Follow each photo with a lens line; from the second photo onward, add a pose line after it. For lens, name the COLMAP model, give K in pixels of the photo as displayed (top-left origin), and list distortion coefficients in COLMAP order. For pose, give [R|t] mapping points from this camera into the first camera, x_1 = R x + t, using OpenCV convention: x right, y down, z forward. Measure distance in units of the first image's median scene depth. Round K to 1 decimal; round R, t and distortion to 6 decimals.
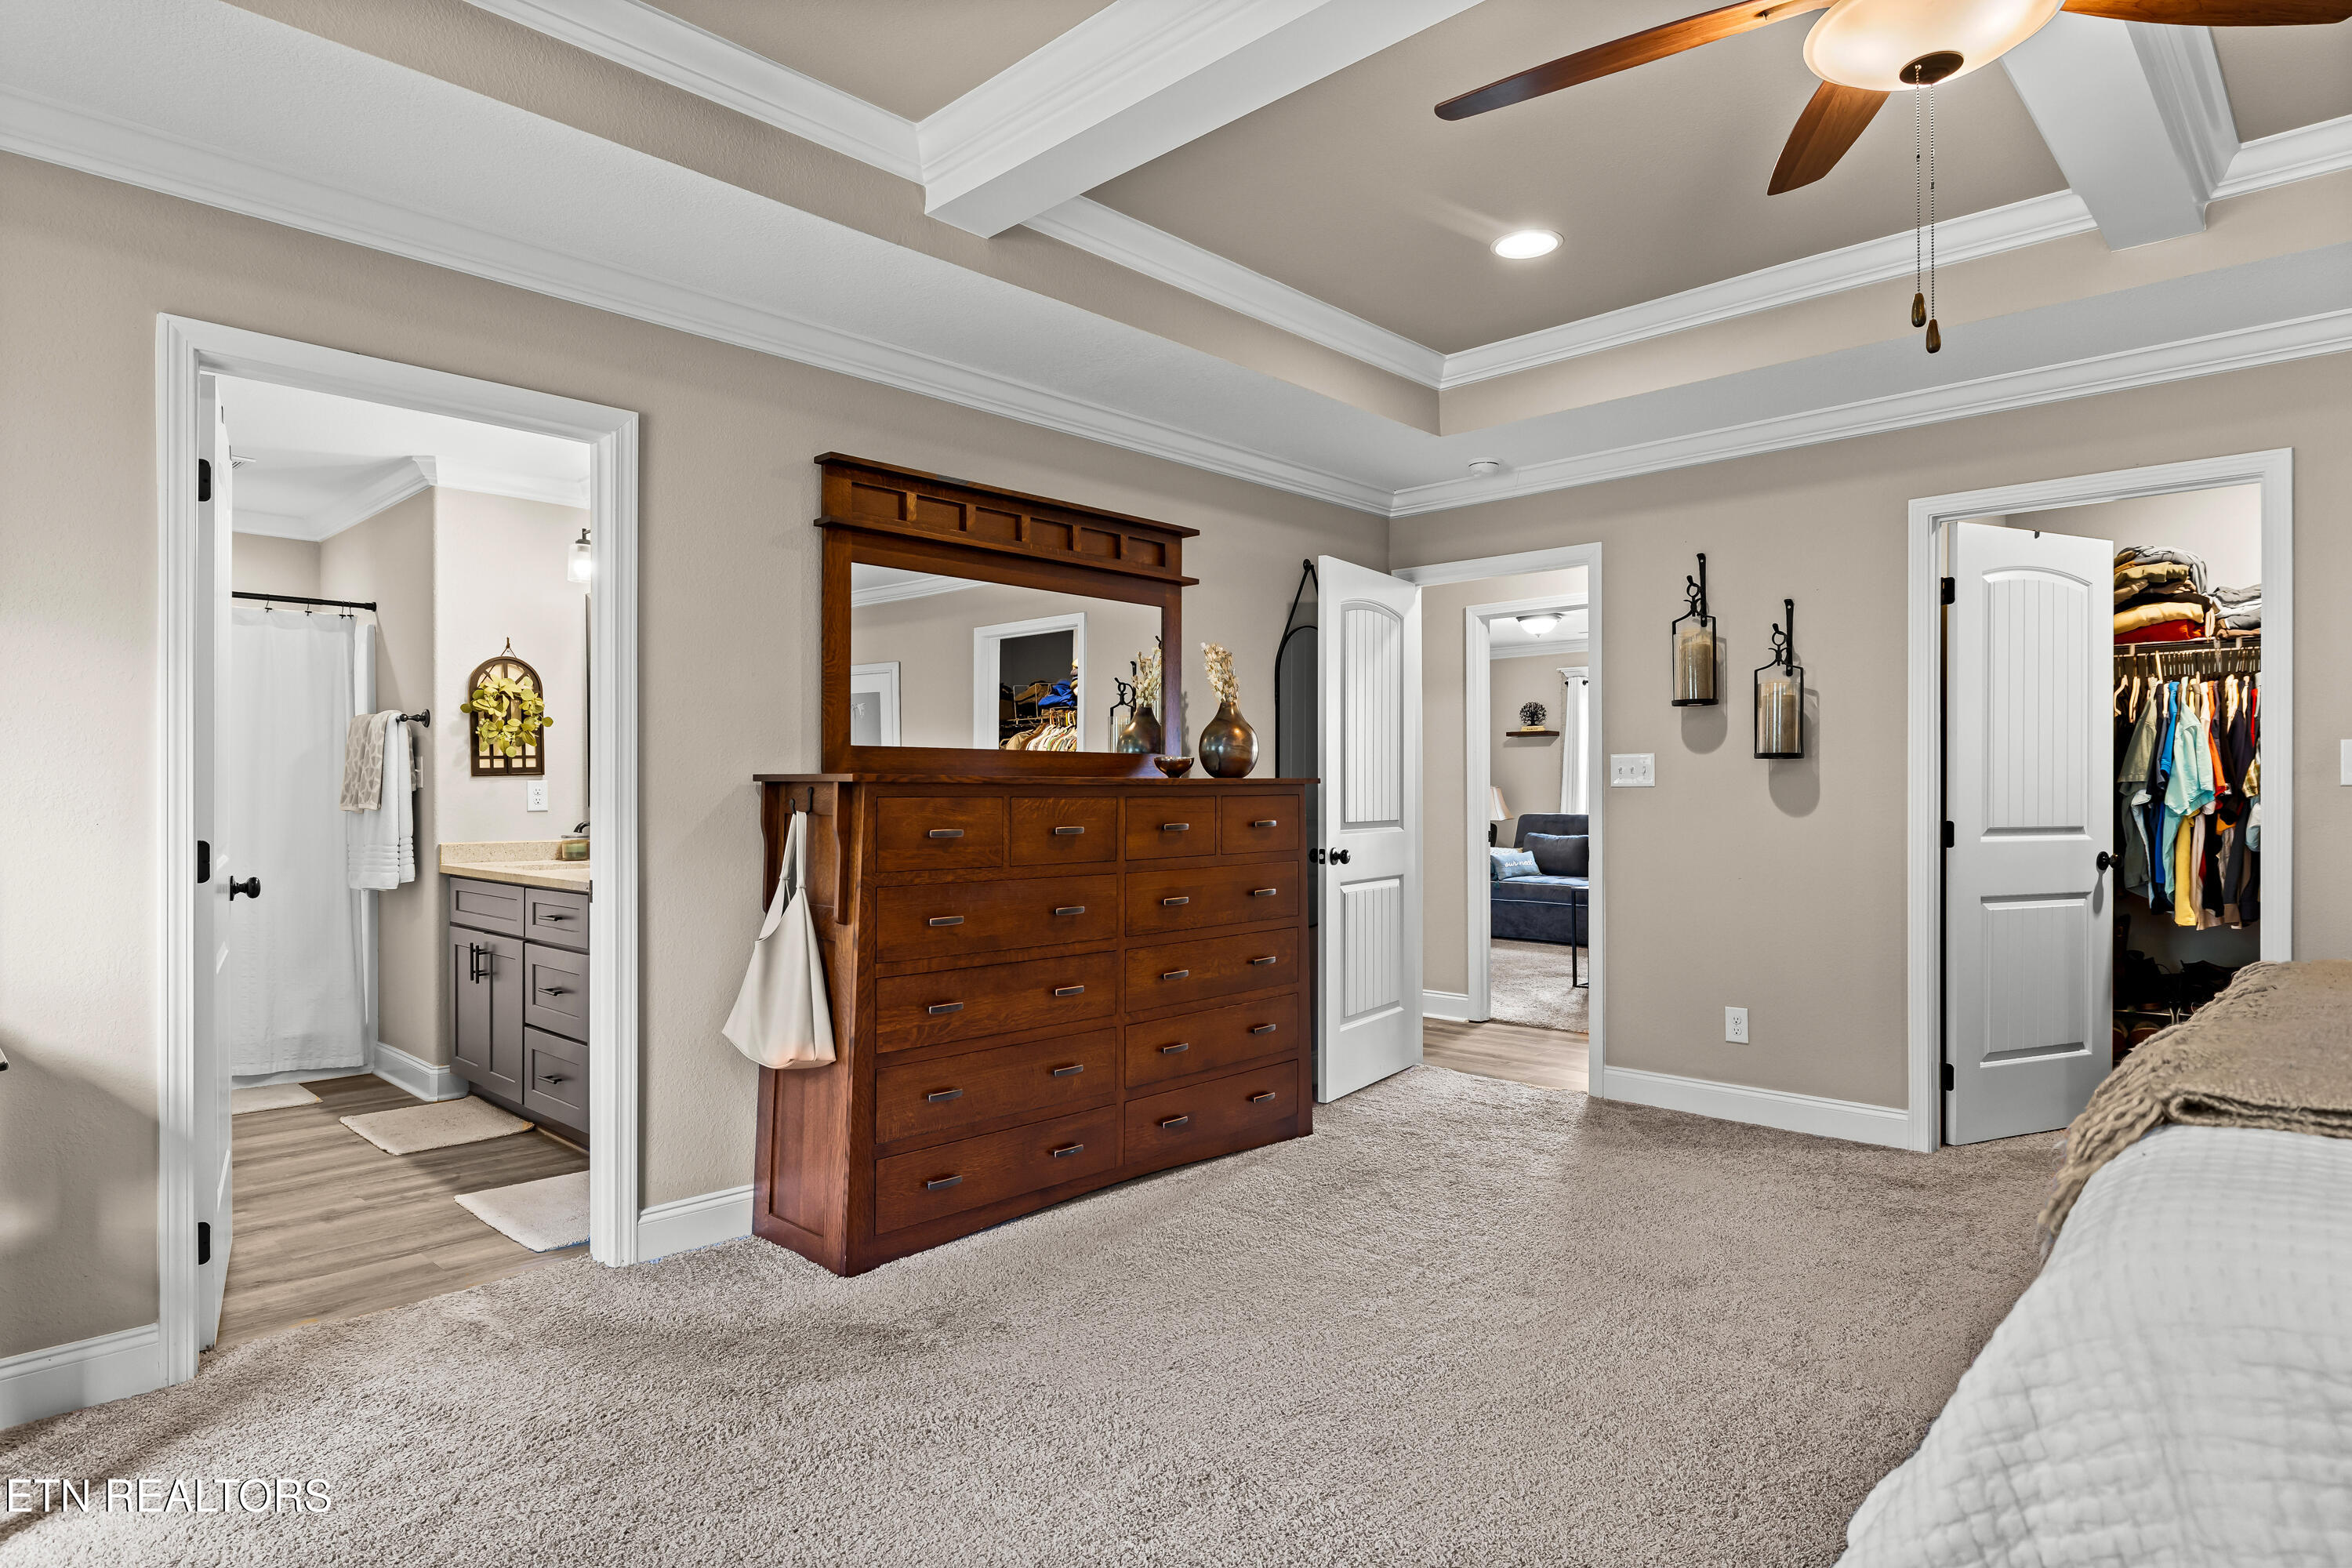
lens RADIAL K [[1303.4, 0, 1175.8], [0, 1303.4, 791.5], [0, 0, 1]] dist [-0.001836, -0.000200]
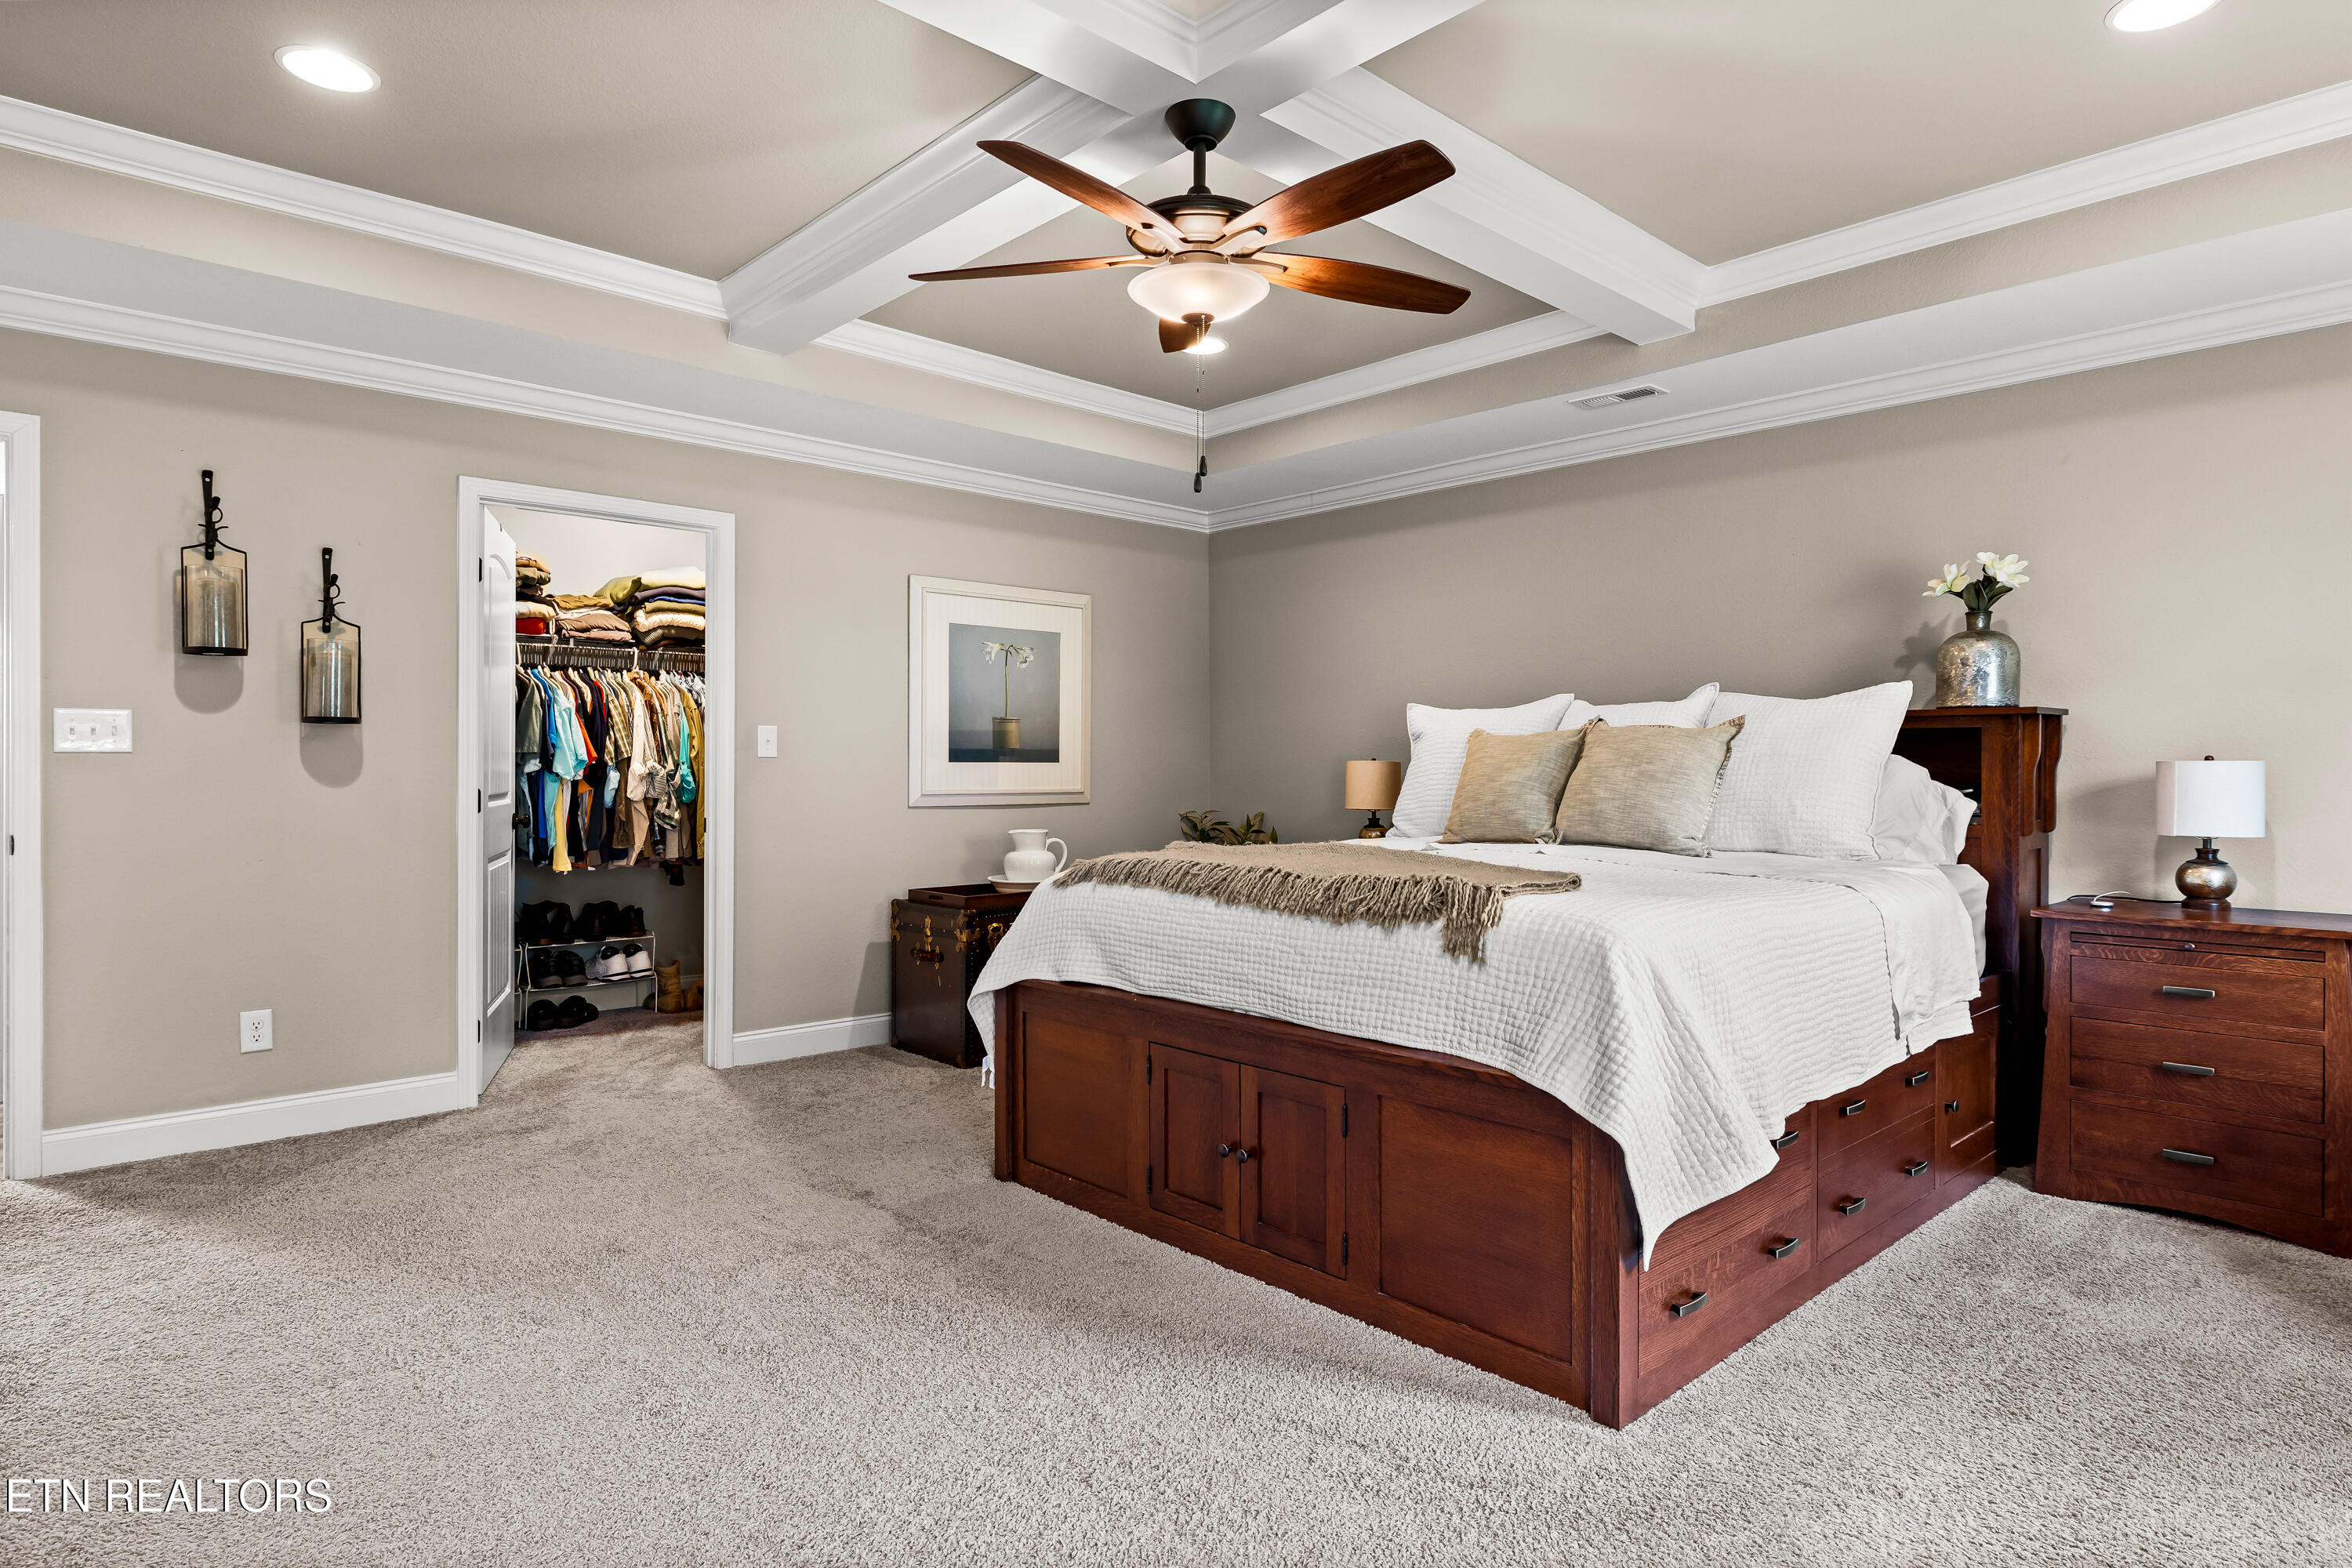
lens RADIAL K [[1304.5, 0, 1160.3], [0, 1304.5, 768.7], [0, 0, 1]] dist [0.006050, 0.000998]
pose [[0.069499, -0.003053, 0.997577, -0.401783], [-0.001203, 0.999994, 0.003144, 0.002787], [-0.997581, -0.001419, 0.069495, 0.355750]]
